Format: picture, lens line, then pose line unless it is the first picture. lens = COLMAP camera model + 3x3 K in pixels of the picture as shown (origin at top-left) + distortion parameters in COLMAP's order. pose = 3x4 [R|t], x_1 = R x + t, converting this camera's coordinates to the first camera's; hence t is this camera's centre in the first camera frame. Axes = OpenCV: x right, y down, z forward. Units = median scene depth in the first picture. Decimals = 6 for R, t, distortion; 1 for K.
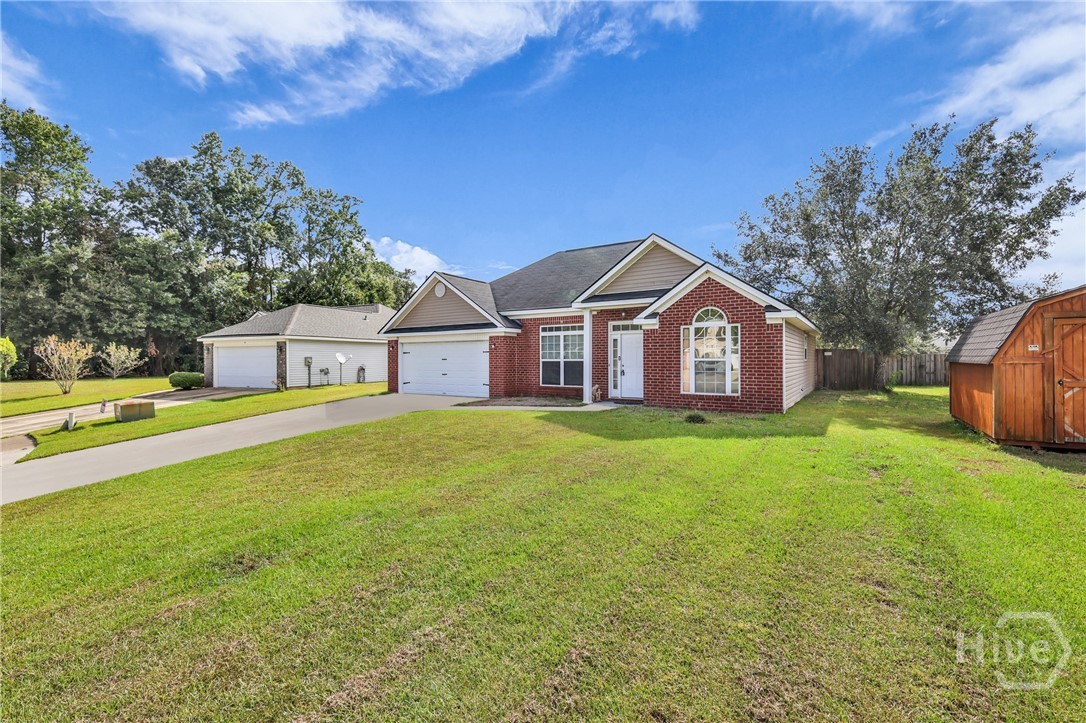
lens RADIAL K [[476.0, 0, 545.1], [0, 476.0, 358.7], [0, 0, 1]] dist [0.001675, -0.000336]
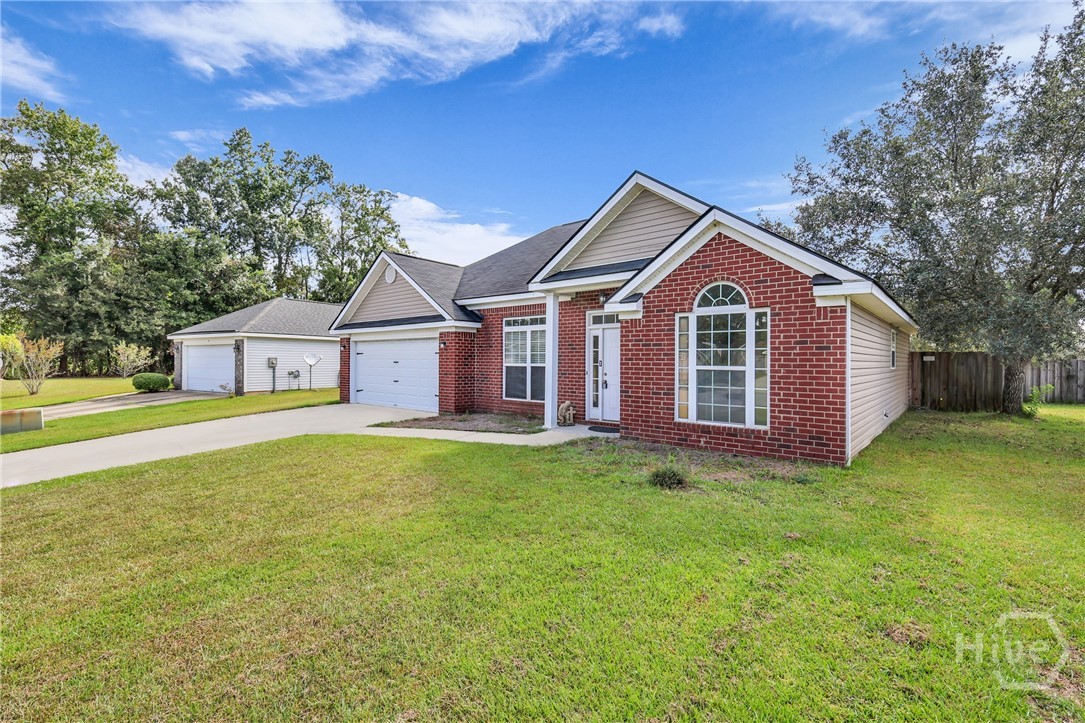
lens RADIAL K [[480.6, 0, 542.7], [0, 480.6, 358.2], [0, 0, 1]] dist [0.001799, -0.000185]
pose [[0.990824, 0.008434, -0.134893, 0.139949], [-0.008943, 0.999955, -0.003166, -0.004641], [0.134861, 0.004343, 0.990855, 0.246510]]
